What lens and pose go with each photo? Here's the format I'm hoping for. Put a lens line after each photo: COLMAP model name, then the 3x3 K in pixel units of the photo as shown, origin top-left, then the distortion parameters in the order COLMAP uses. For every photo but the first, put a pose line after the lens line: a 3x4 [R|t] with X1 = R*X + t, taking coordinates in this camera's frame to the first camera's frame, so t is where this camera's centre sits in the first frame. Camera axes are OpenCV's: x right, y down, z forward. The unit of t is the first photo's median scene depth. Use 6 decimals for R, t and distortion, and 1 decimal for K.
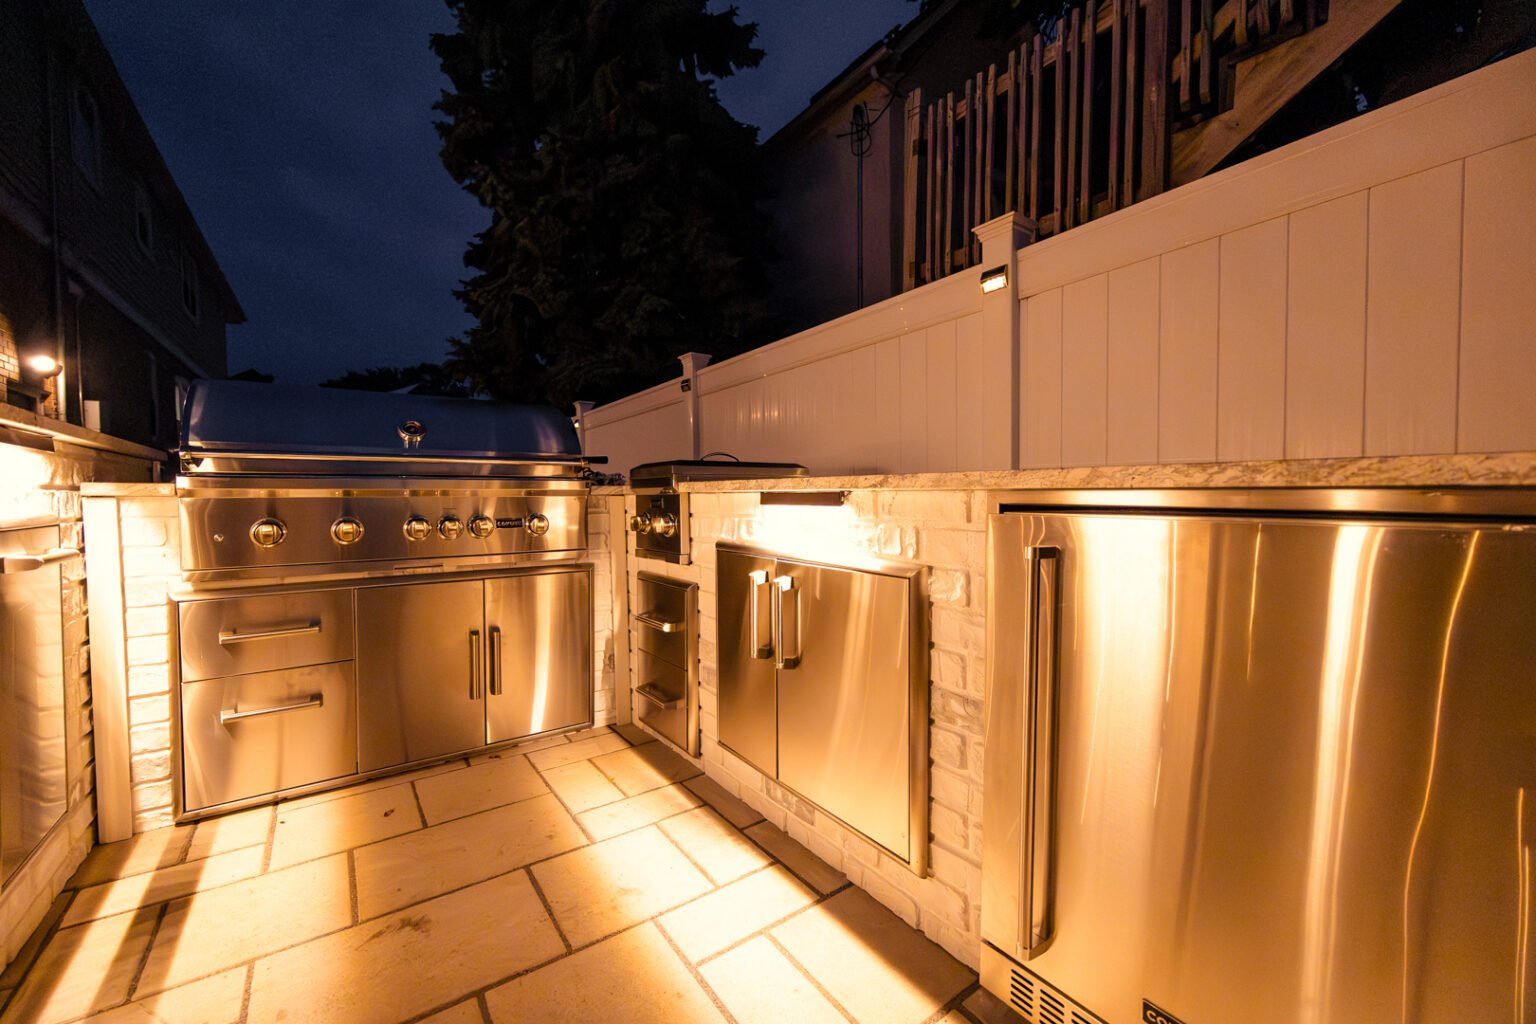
lens RADIAL K [[609.2, 0, 766.7], [0, 609.2, 514.2], [0, 0, 1]] dist [-0.002267, -0.000433]
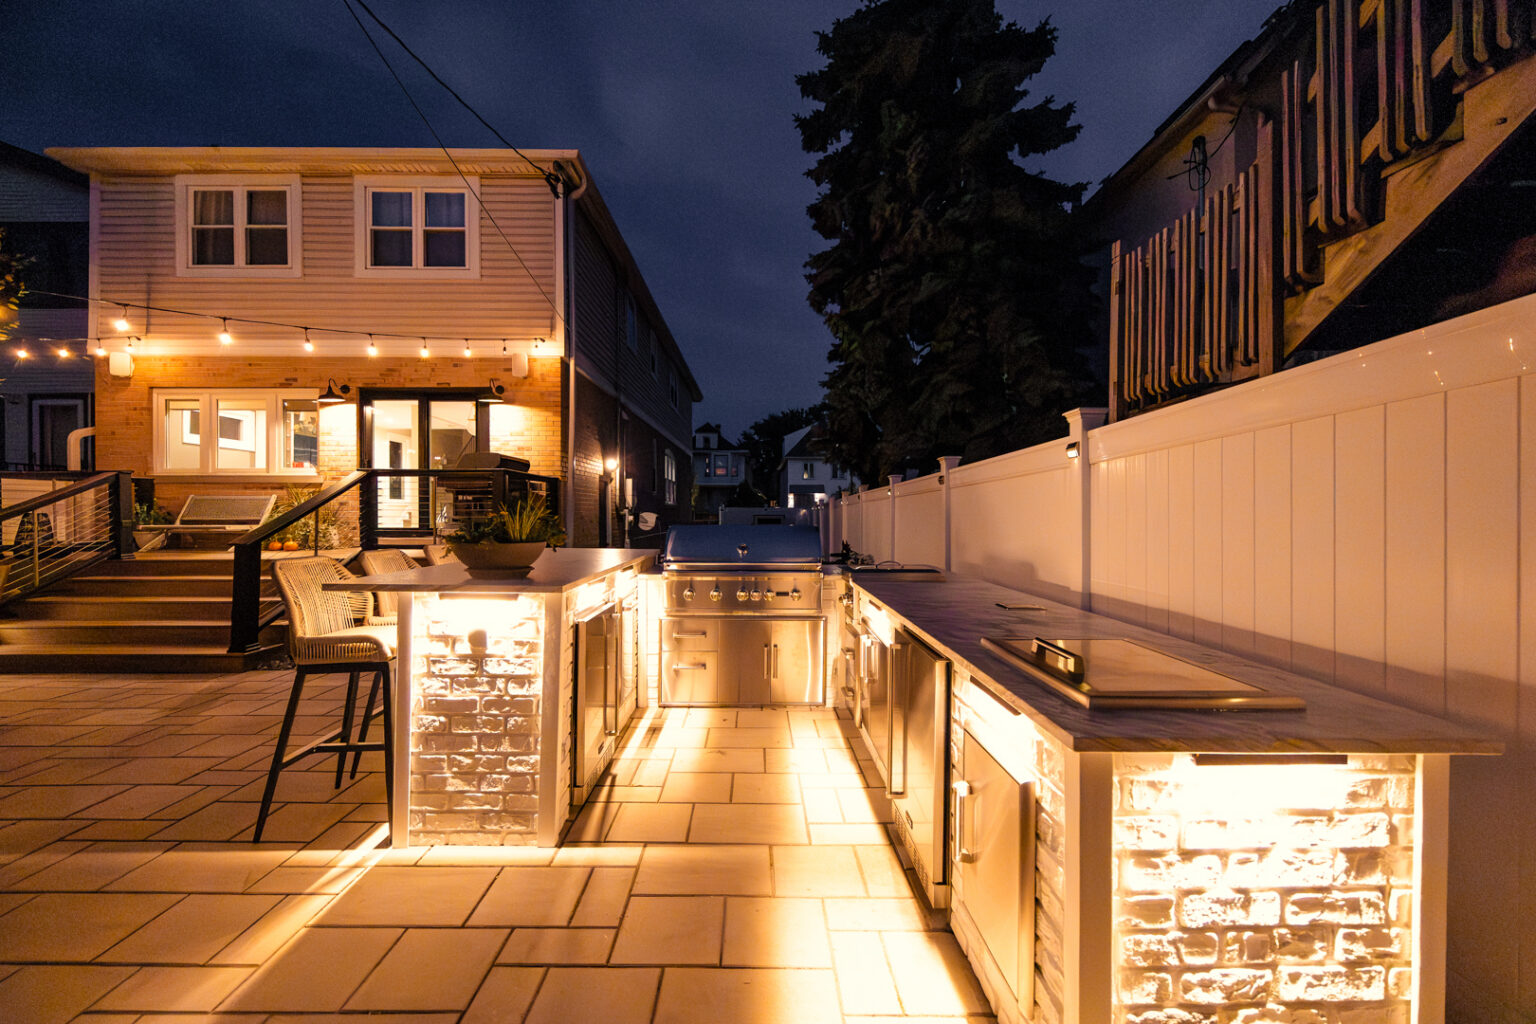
lens RADIAL K [[621.1, 0, 761.2], [0, 621.1, 509.5], [0, 0, 1]] dist [-0.000376, 0.000077]
pose [[0.816828, 0.006437, -0.576845, 0.543734], [-0.027214, 0.999254, -0.027386, -0.158683], [0.576239, 0.038068, 0.816394, -0.565102]]
